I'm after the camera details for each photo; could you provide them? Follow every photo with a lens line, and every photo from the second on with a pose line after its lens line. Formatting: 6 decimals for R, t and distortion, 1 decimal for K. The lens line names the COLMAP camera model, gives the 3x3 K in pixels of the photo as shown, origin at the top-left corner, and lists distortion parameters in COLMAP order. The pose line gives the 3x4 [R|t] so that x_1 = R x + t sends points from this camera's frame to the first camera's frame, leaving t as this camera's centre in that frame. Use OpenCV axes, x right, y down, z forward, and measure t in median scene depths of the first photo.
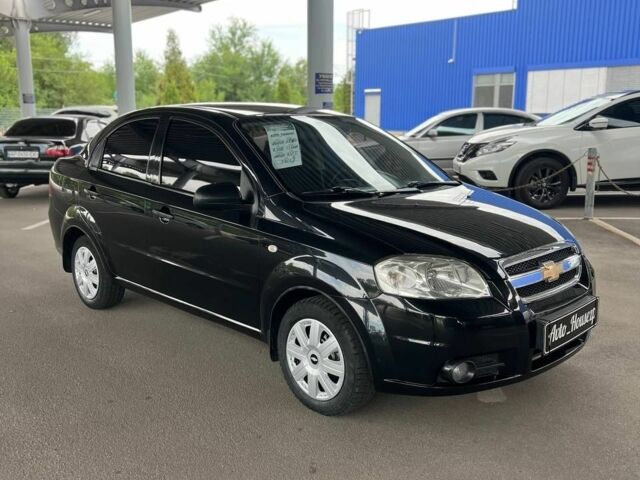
lens RADIAL K [[637.9, 0, 318.8], [0, 637.9, 242.3], [0, 0, 1]] dist [0.036379, 0.000000]
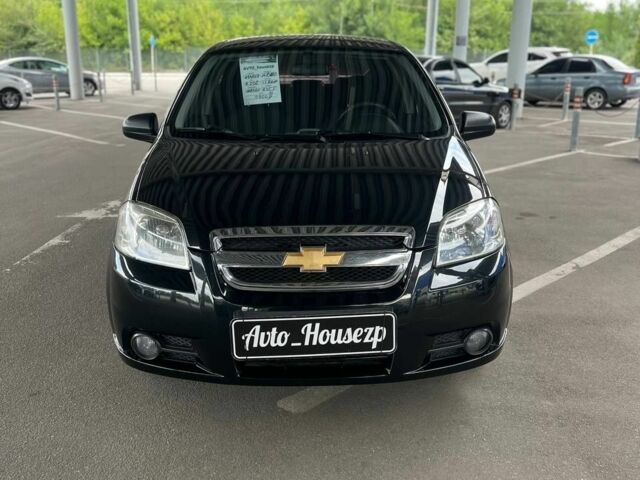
lens RADIAL K [[637.9, 0, 324.8], [0, 637.9, 239.6], [0, 0, 1]] dist [0.036379, 0.000000]
pose [[0.757836, 0.188898, -0.624501, 0.640597], [-0.139150, 0.981943, 0.128158, -0.056335], [0.637434, -0.010224, 0.770437, 0.347640]]
